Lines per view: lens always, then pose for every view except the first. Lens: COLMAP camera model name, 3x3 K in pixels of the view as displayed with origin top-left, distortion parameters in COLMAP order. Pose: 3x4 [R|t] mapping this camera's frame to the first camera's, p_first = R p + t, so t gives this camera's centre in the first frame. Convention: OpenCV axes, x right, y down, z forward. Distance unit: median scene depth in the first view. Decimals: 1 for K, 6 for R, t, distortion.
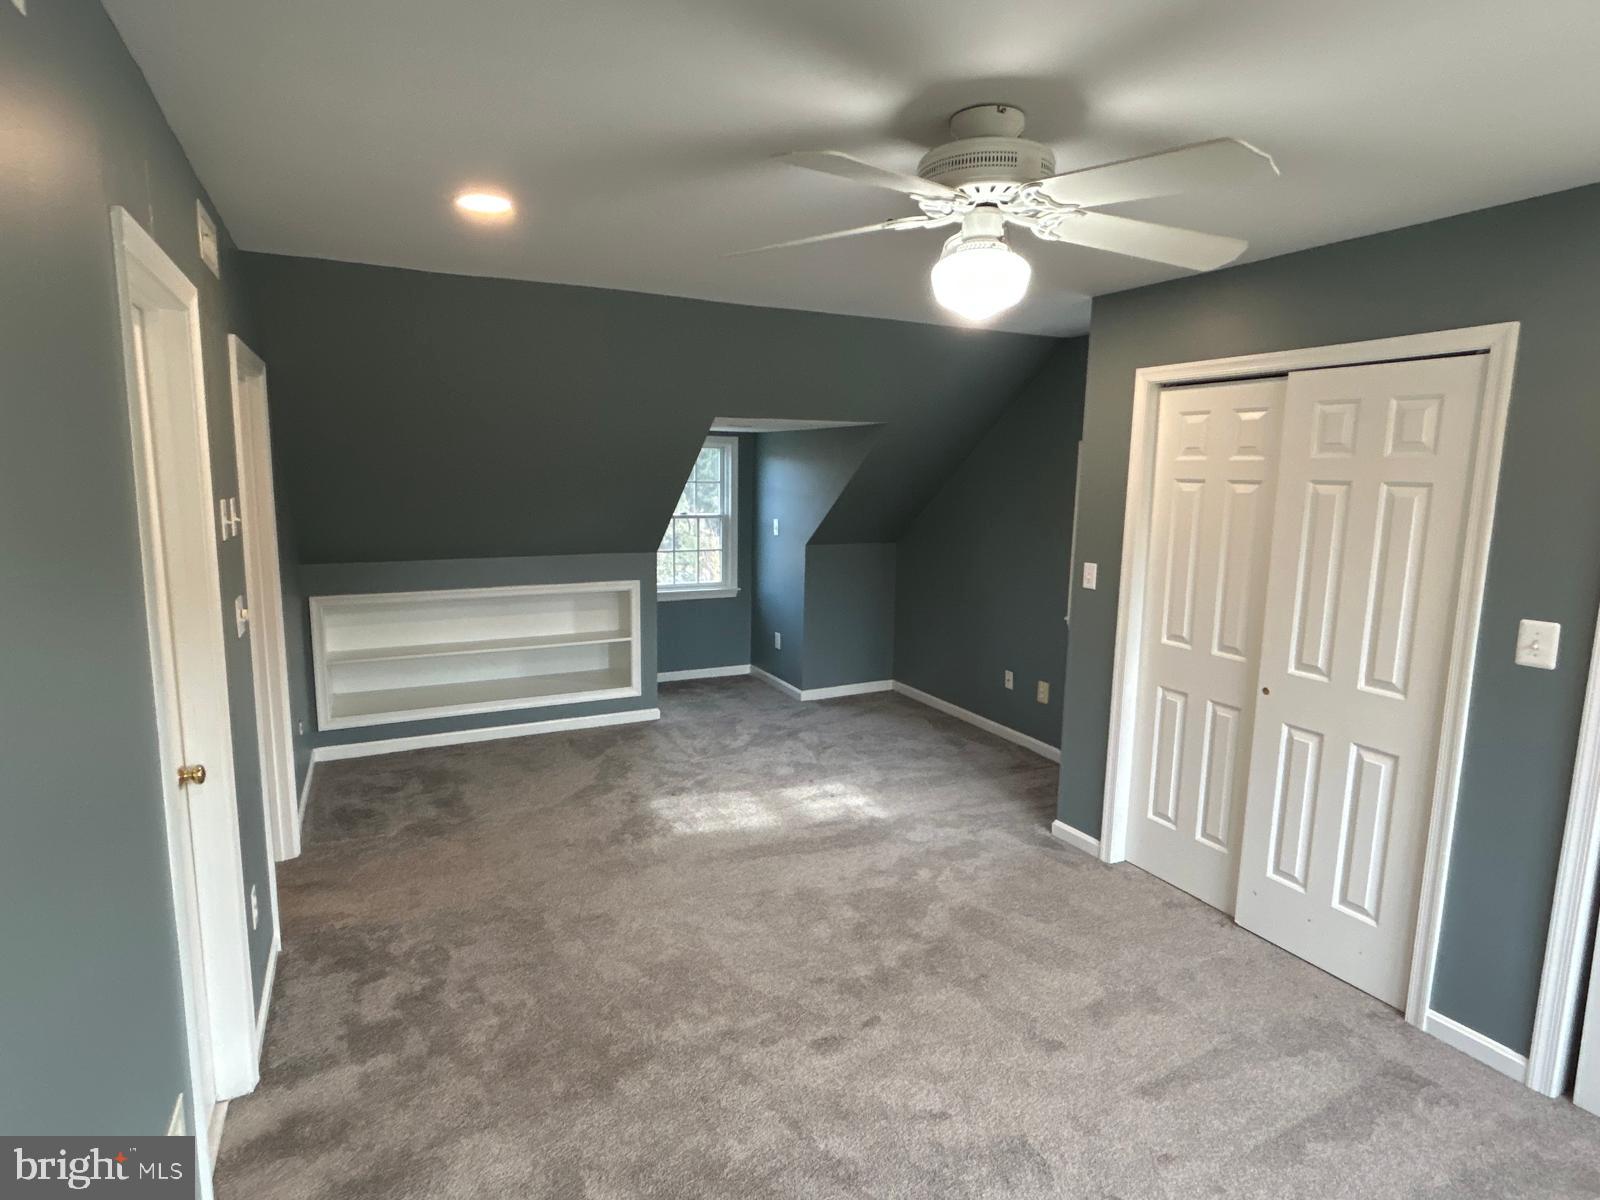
lens RADIAL K [[873.9, 0, 800.0], [0, 873.9, 600.0], [0, 0, 1]] dist [0.000520, -0.000194]
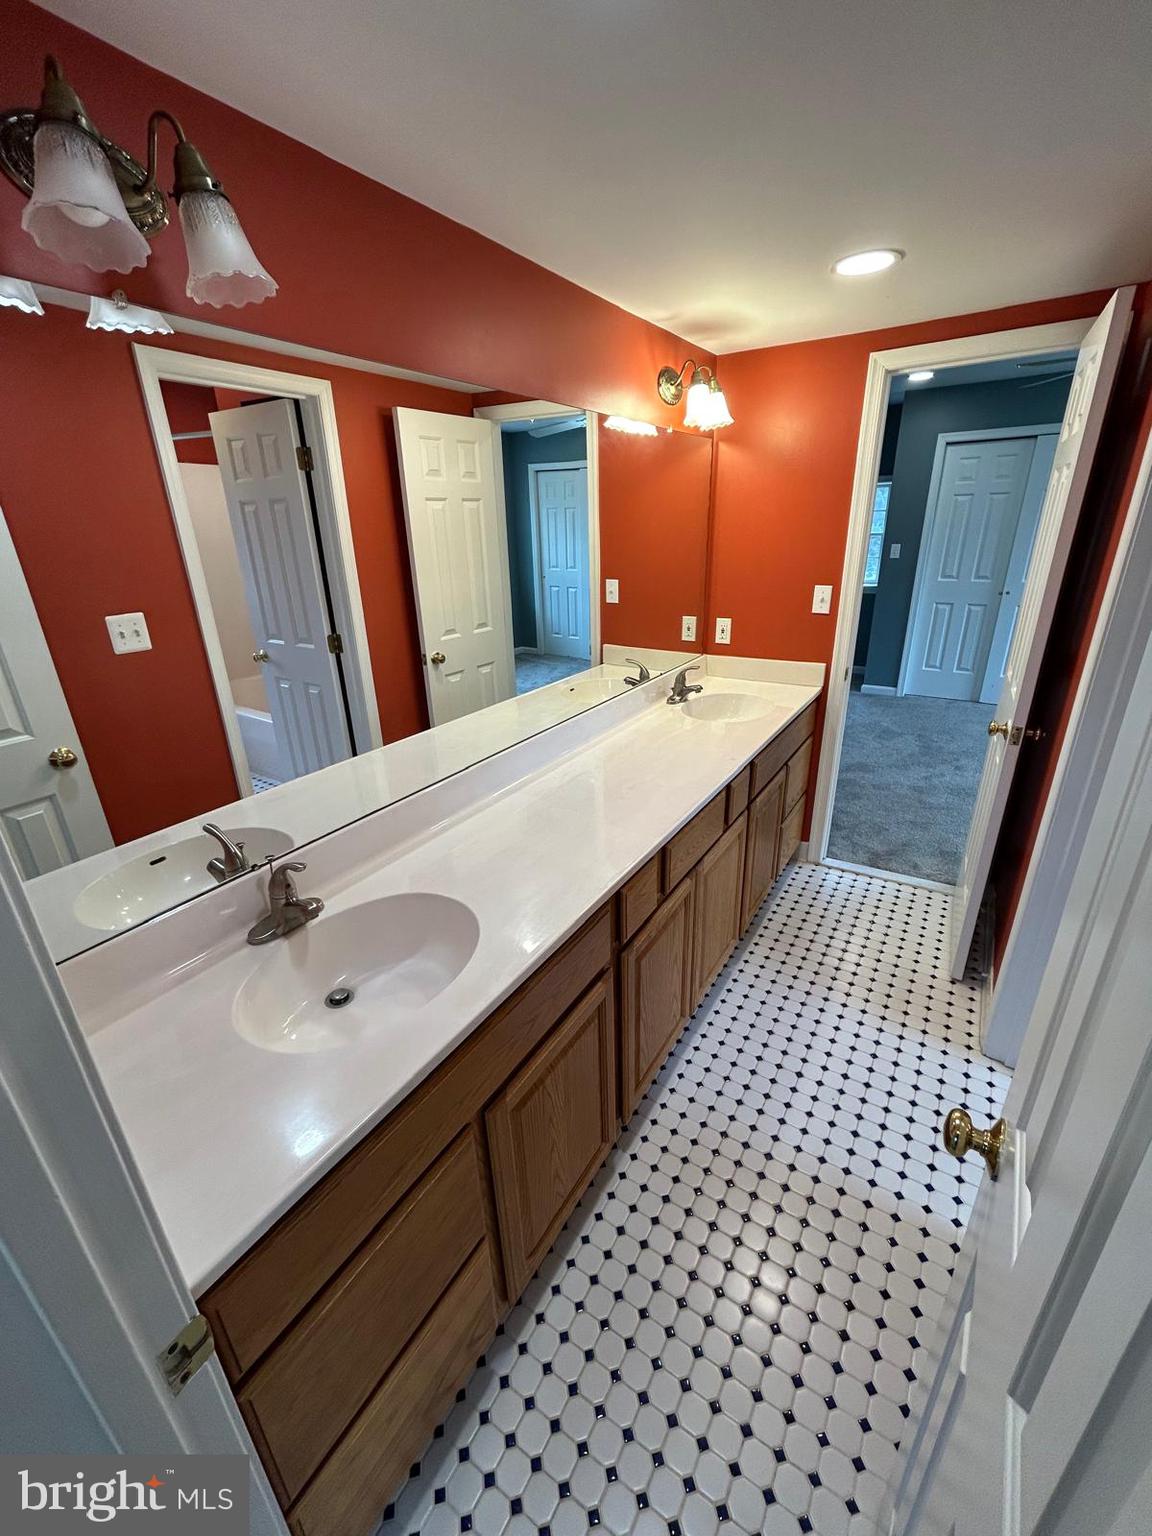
lens RADIAL K [[618.9, 0, 574.3], [0, 618.9, 762.9], [0, 0, 1]] dist [-0.000084, -0.000439]
pose [[0.858725, -0.217088, 0.464181, -1.096951], [0.116596, 0.964846, 0.235538, 0.020077], [-0.498995, -0.148141, 0.853849, 0.131171]]
